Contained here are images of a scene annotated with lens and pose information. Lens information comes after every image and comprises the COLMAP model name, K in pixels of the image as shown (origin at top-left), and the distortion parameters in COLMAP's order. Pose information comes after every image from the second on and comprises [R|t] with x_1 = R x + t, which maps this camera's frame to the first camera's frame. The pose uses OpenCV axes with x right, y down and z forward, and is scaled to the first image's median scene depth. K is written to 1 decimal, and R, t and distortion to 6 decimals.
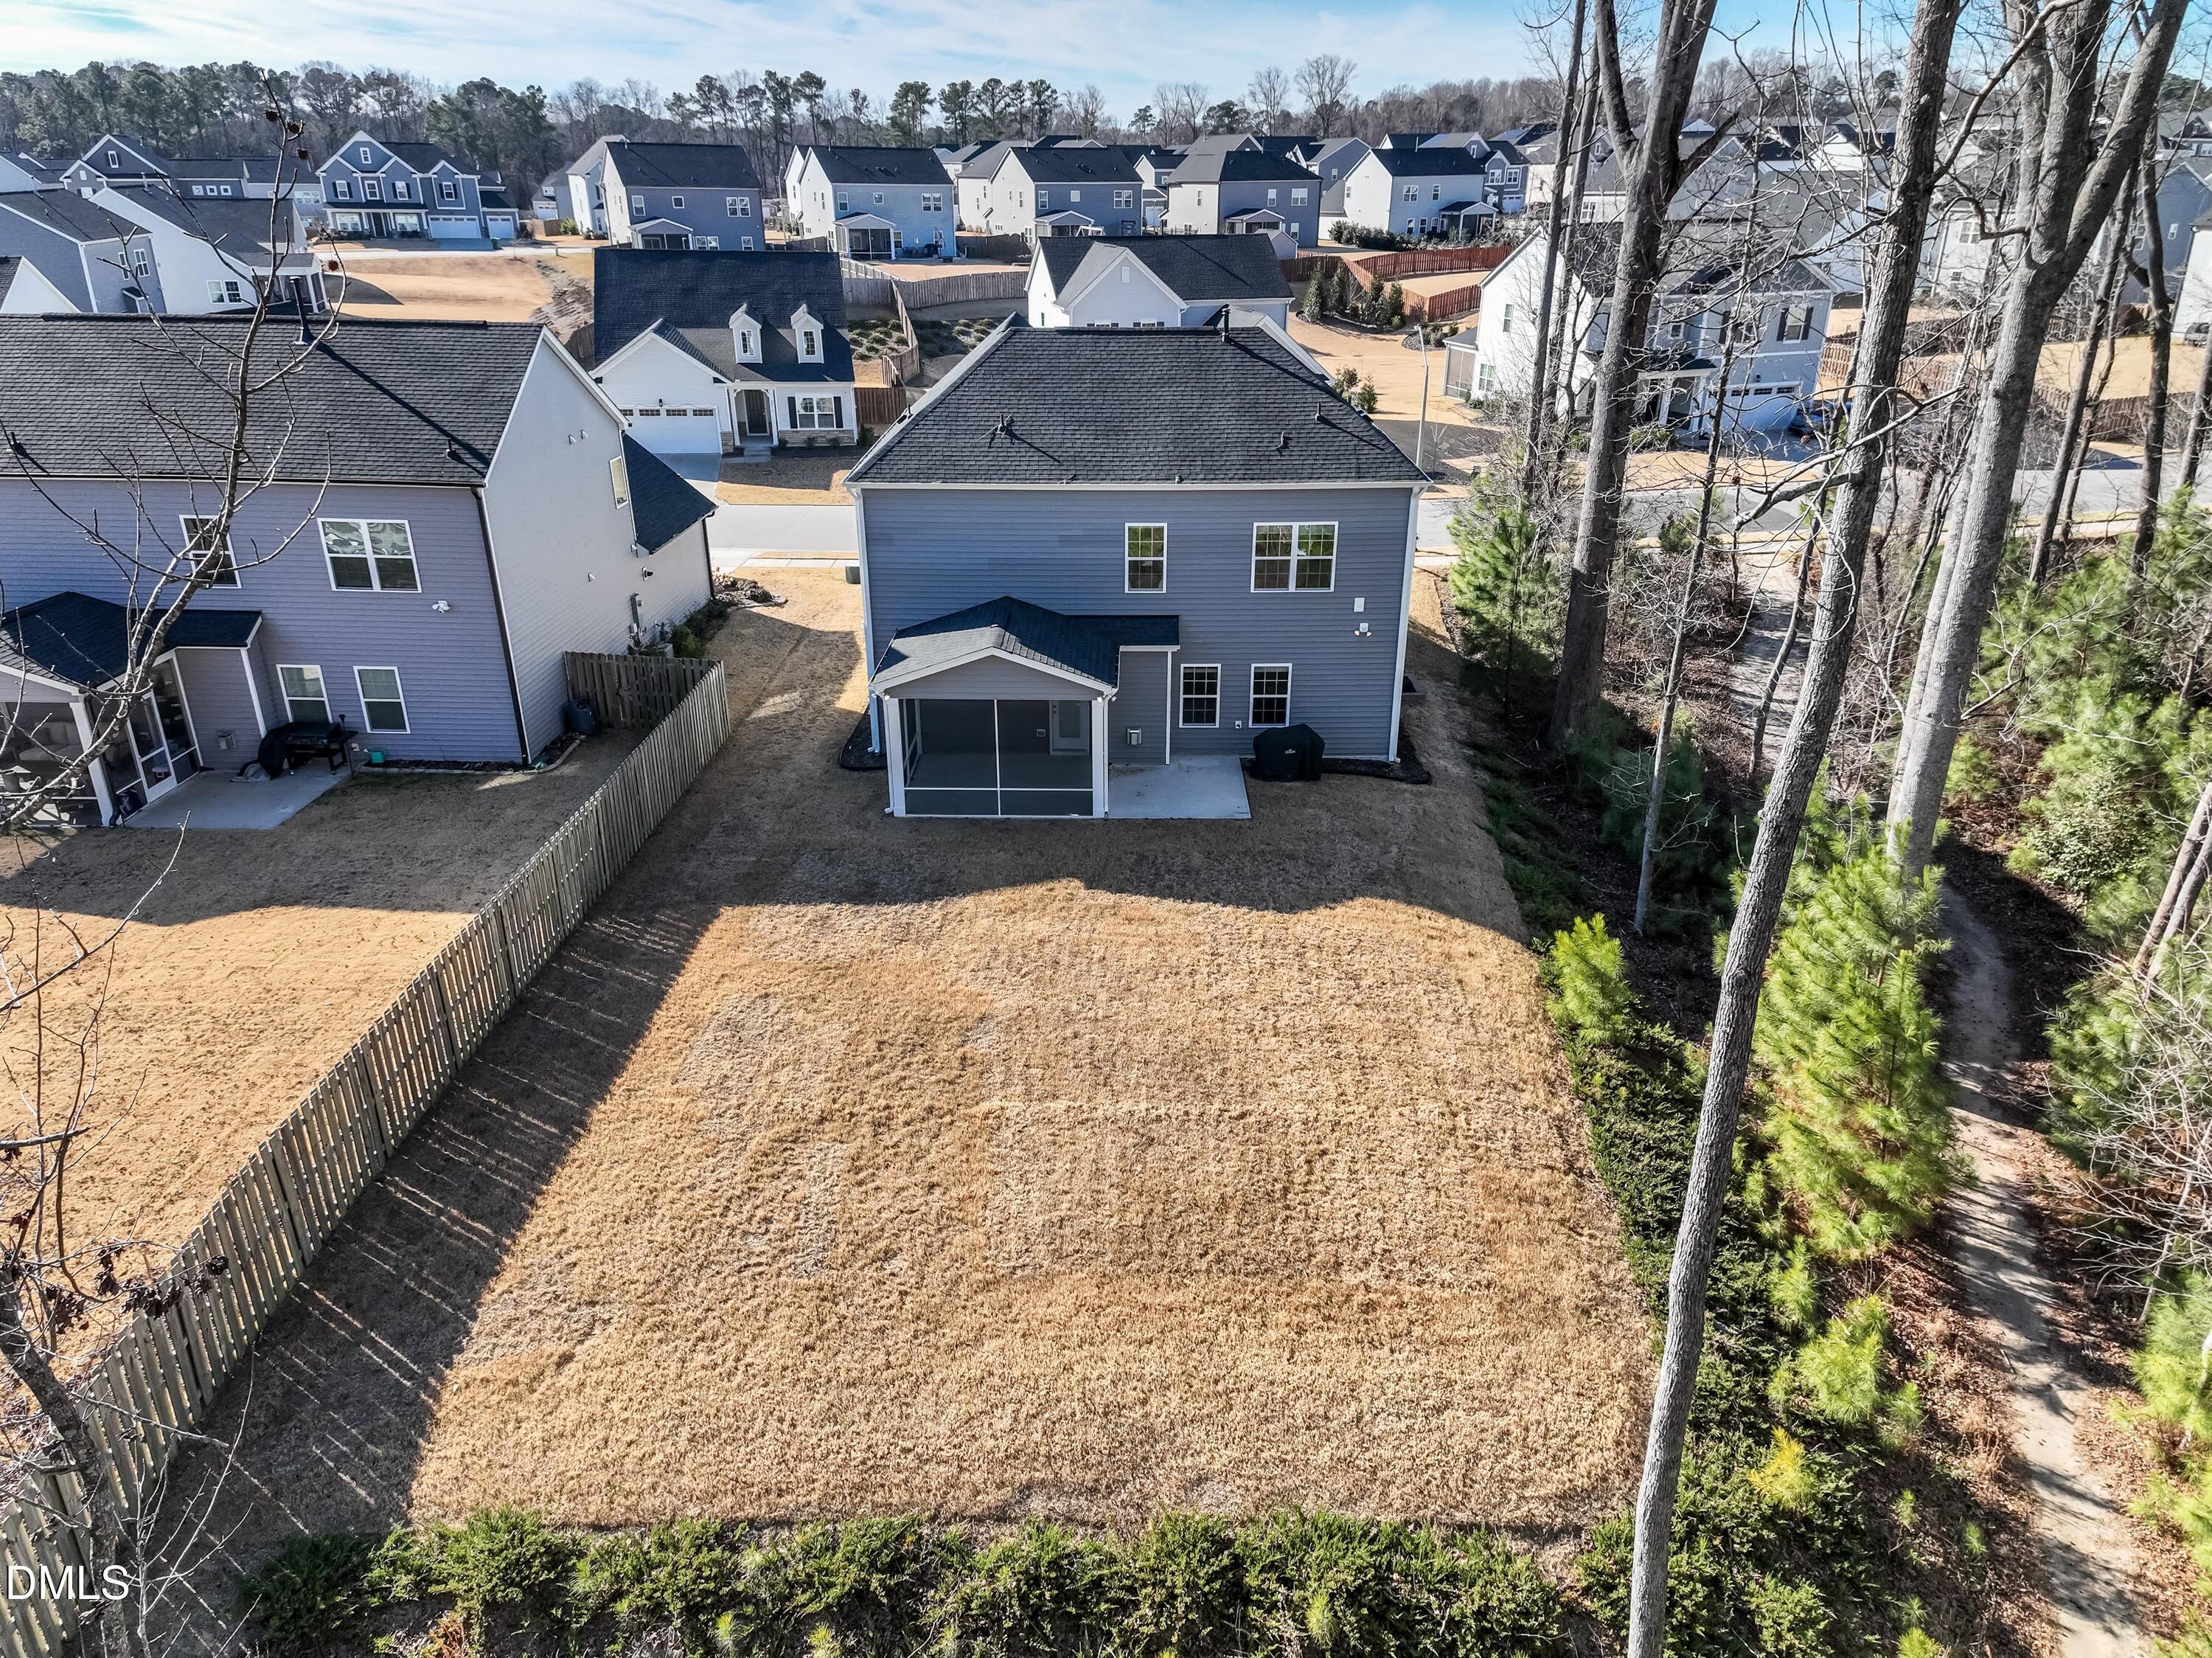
lens RADIAL K [[1494.0, 0, 1106.0], [0, 1494.0, 829.0], [0, 0, 1]] dist [0.166993, -0.005202]
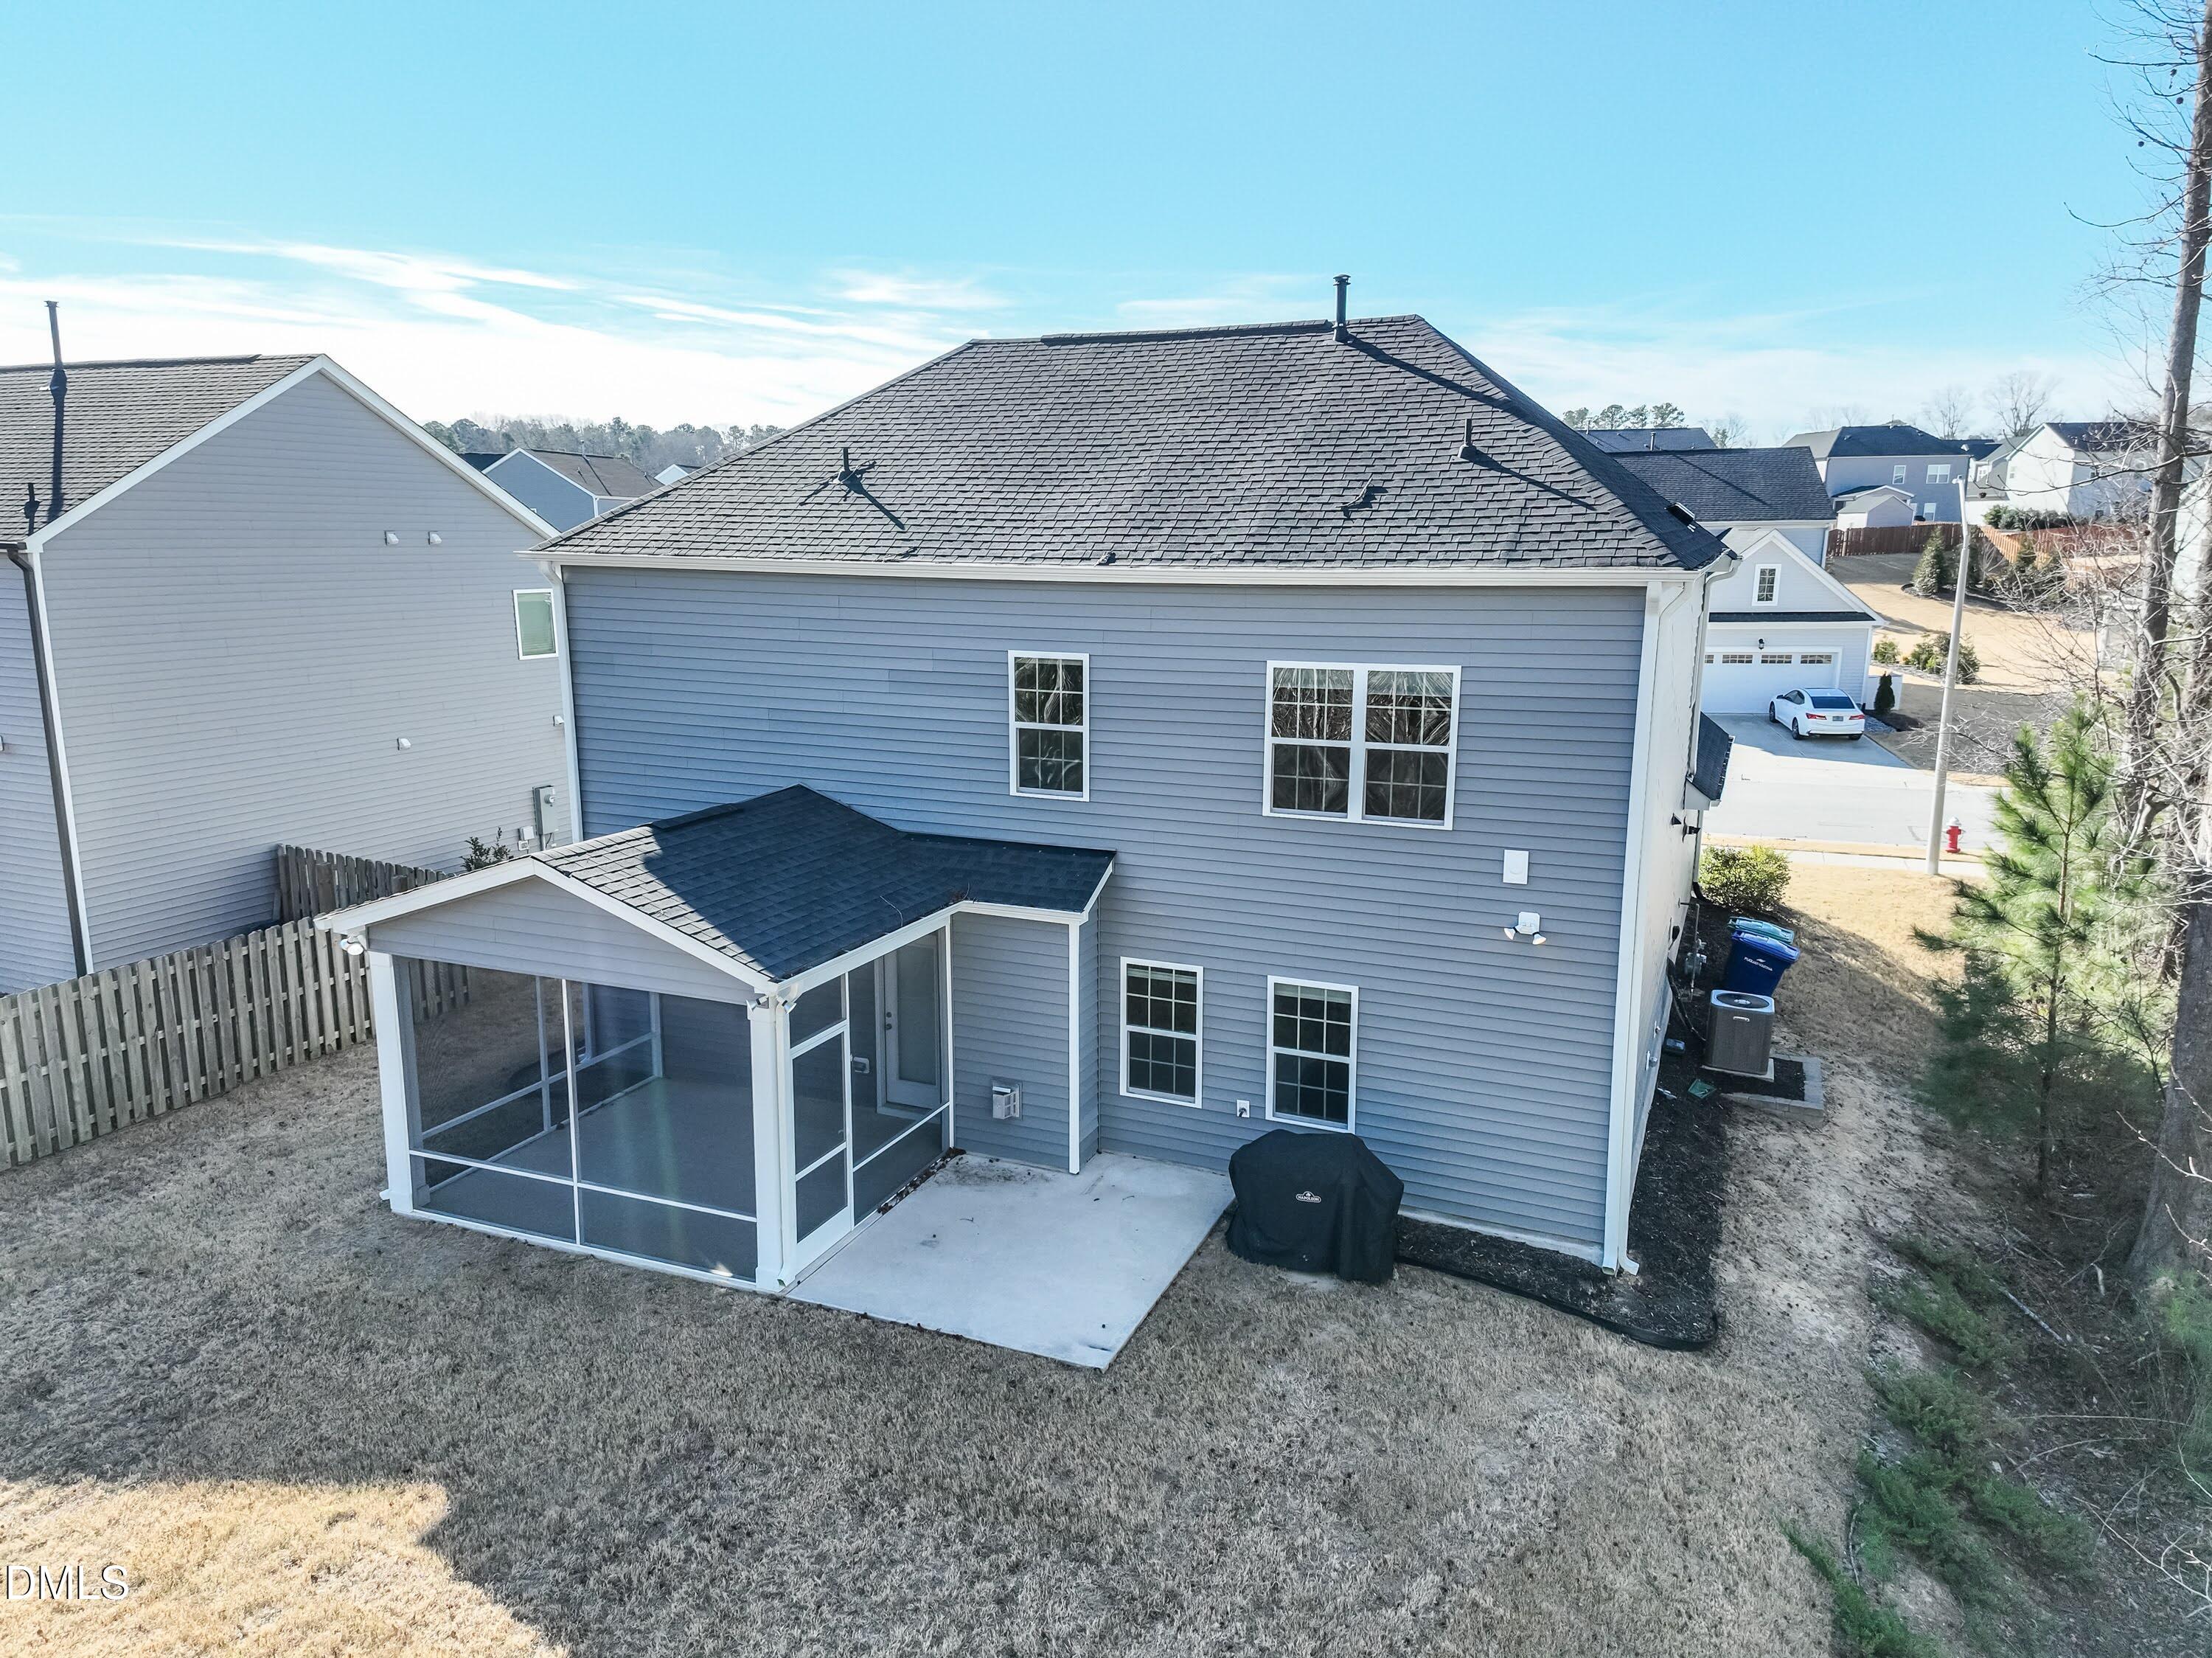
lens RADIAL K [[1494.0, 0, 1106.0], [0, 1494.0, 829.0], [0, 0, 1]] dist [0.166993, -0.005202]
pose [[0.924705, 0.082658, -0.371602, 0.213538], [-0.155064, 0.973277, -0.169371, -0.069393], [0.347672, 0.214240, 0.912812, 0.565840]]
